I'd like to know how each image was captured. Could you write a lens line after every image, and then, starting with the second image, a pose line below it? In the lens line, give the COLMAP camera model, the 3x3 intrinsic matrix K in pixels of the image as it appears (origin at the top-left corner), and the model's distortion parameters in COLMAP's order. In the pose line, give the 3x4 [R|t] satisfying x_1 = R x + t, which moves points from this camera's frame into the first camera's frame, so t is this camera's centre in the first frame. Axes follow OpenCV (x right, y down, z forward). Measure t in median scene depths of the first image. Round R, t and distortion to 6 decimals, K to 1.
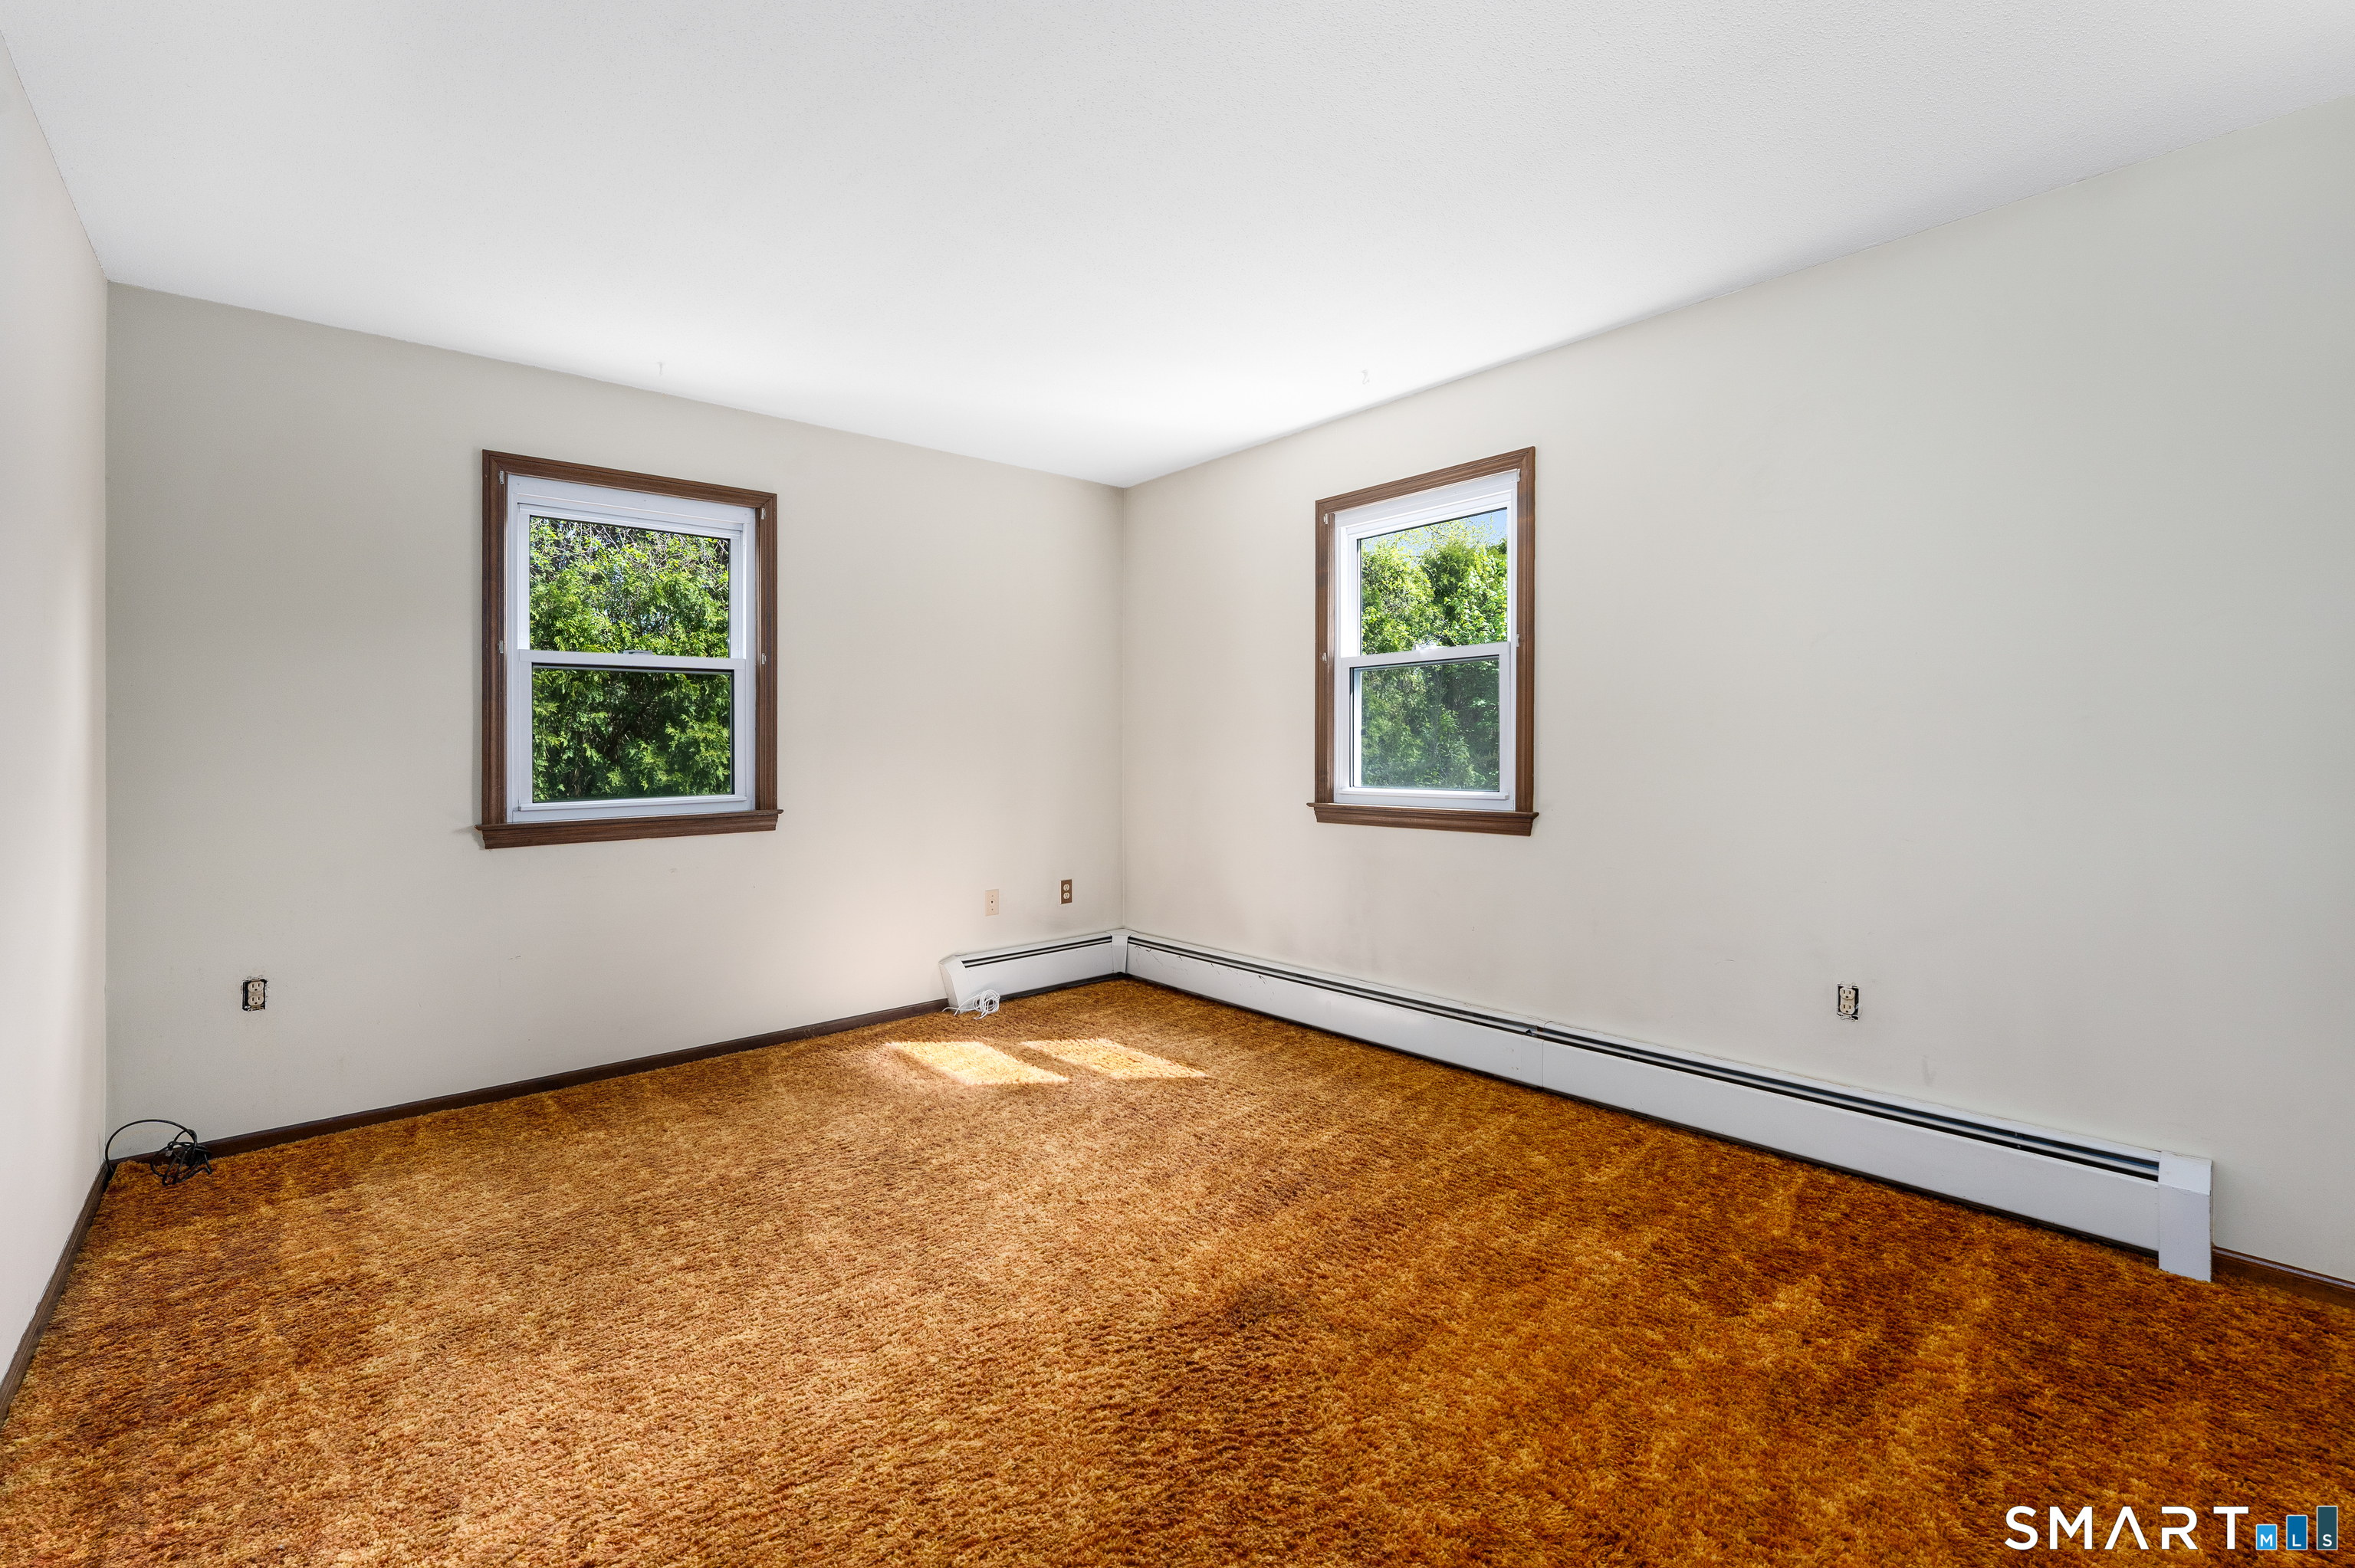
lens RADIAL K [[1002.6, 0, 1165.2], [0, 1002.6, 754.5], [0, 0, 1]] dist [-0.000794, -0.000119]
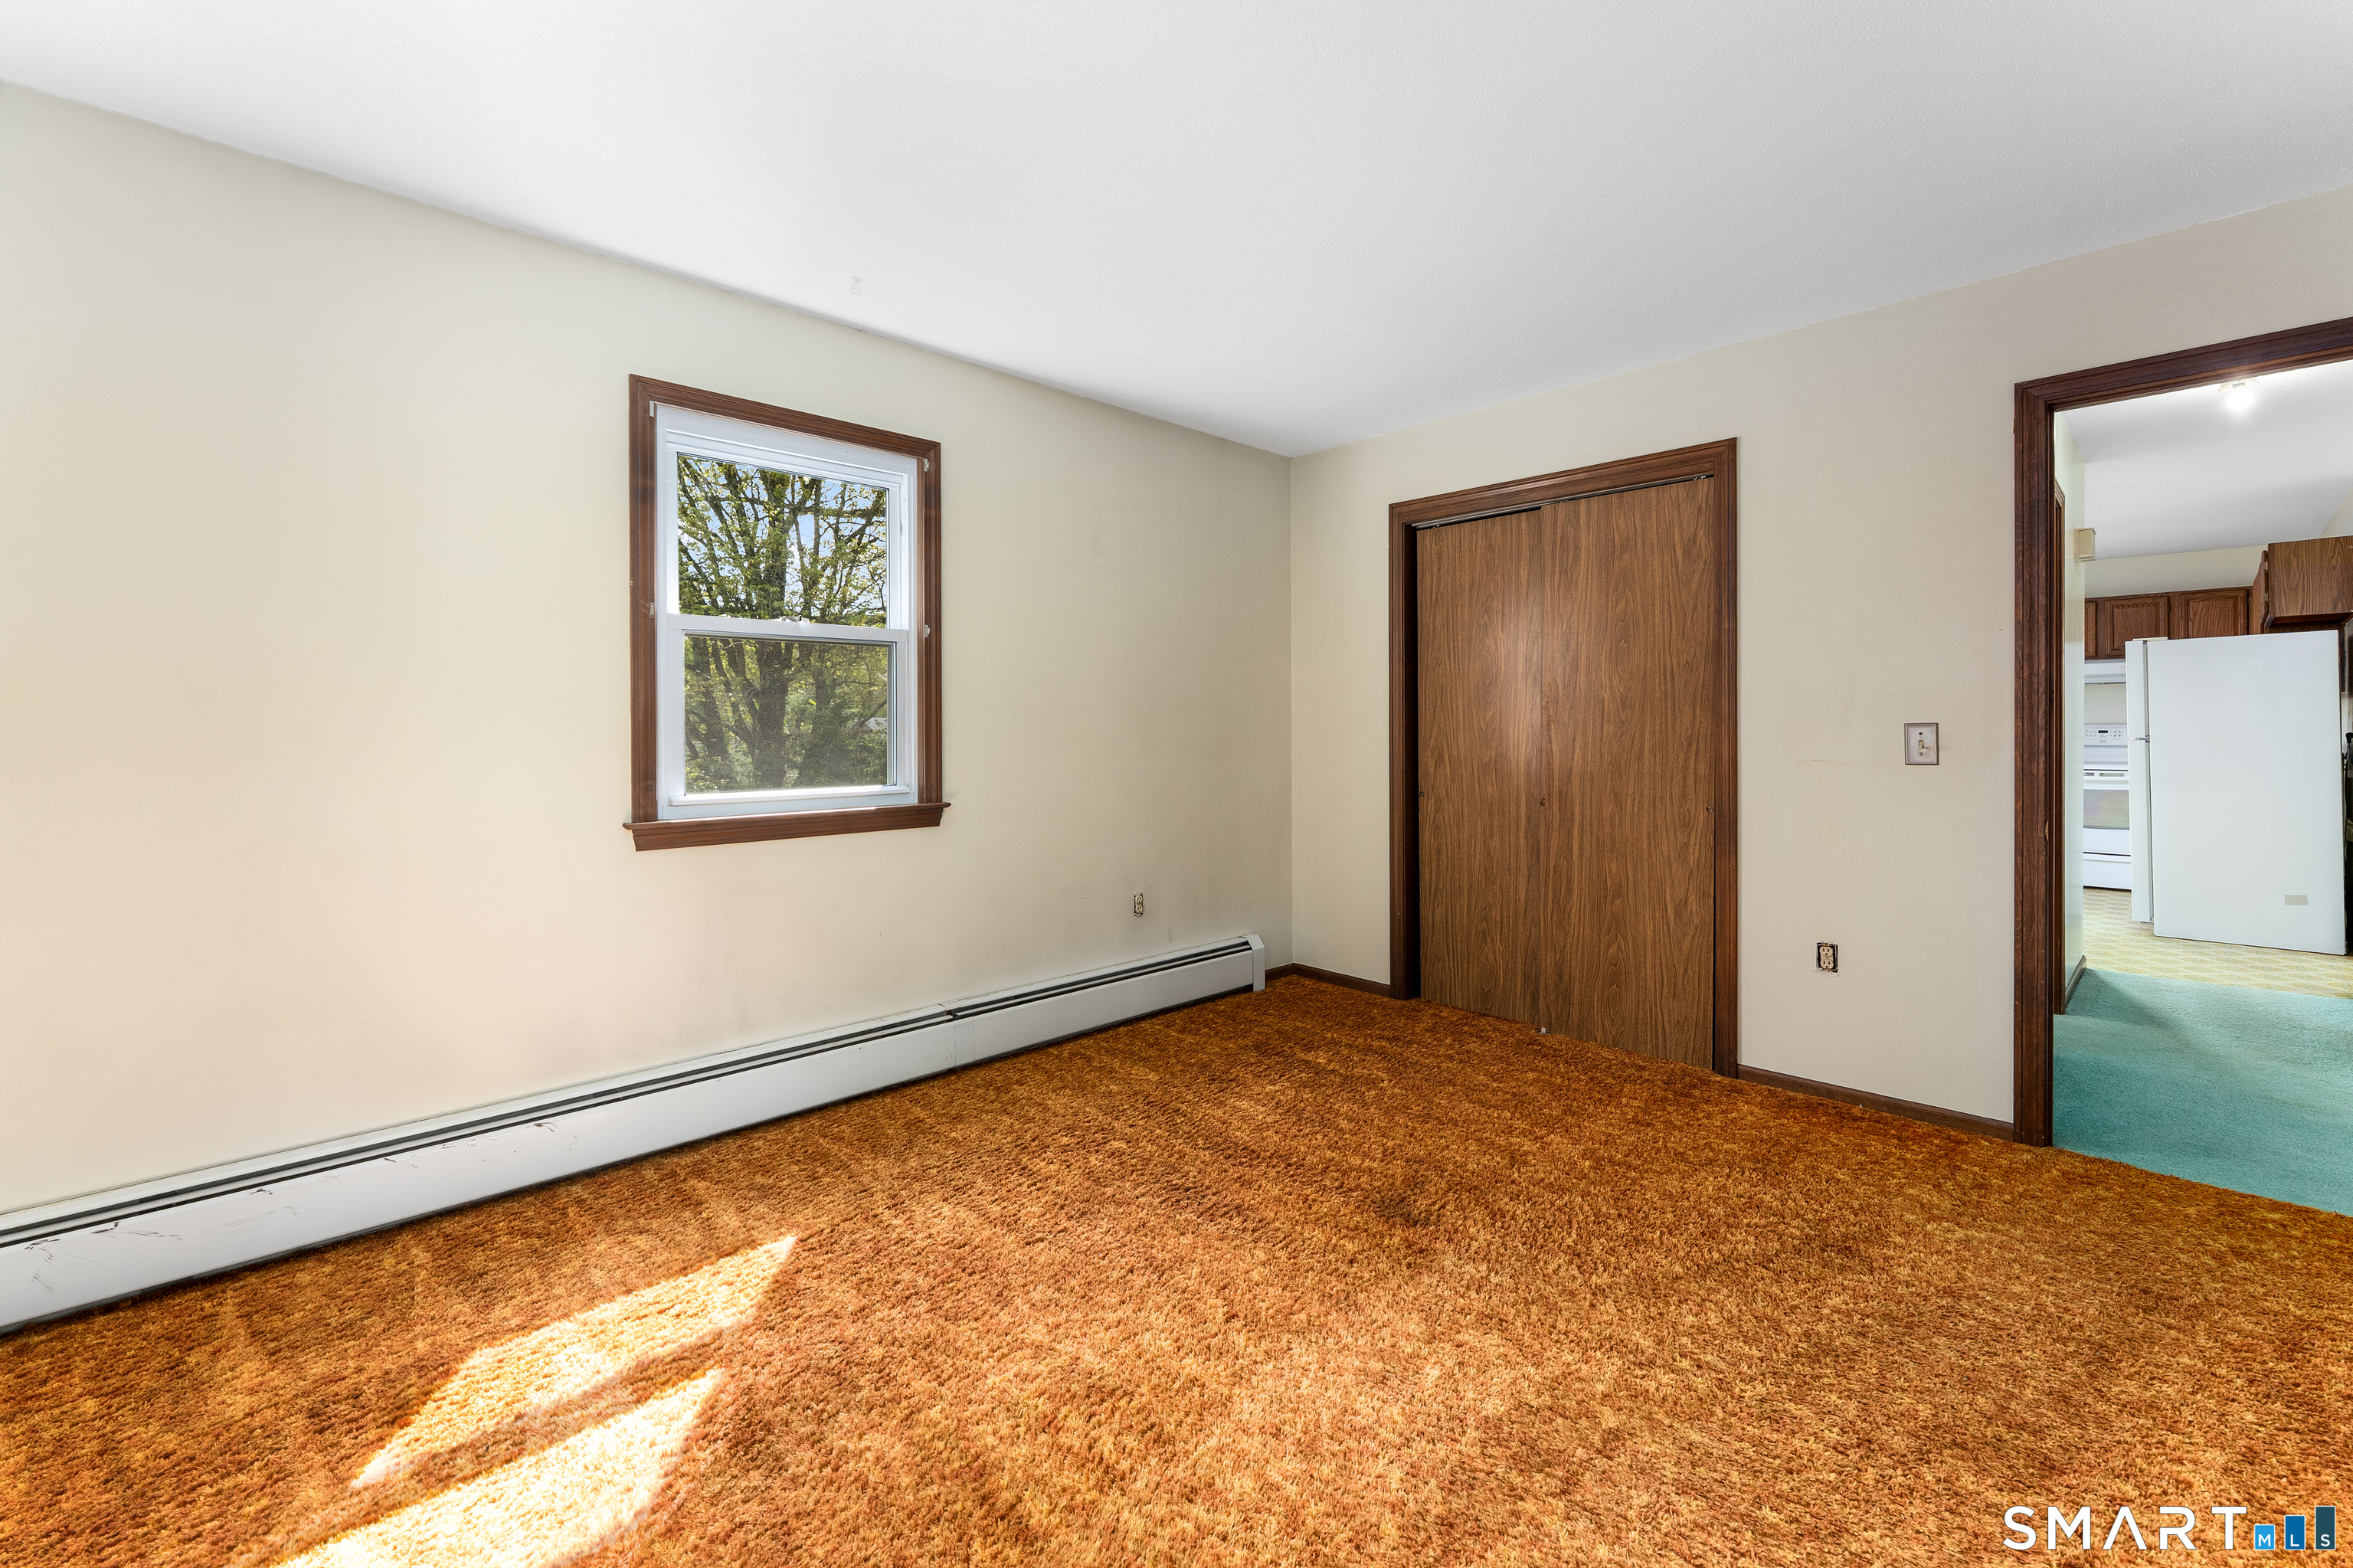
lens RADIAL K [[974.3, 0, 1177.8], [0, 974.3, 735.3], [0, 0, 1]] dist [0.001373, -0.000406]
pose [[-0.051748, 0.002912, 0.998656, -0.651740], [0.016977, 0.999854, -0.002036, -0.003519], [-0.998516, 0.016849, -0.051789, 0.832877]]
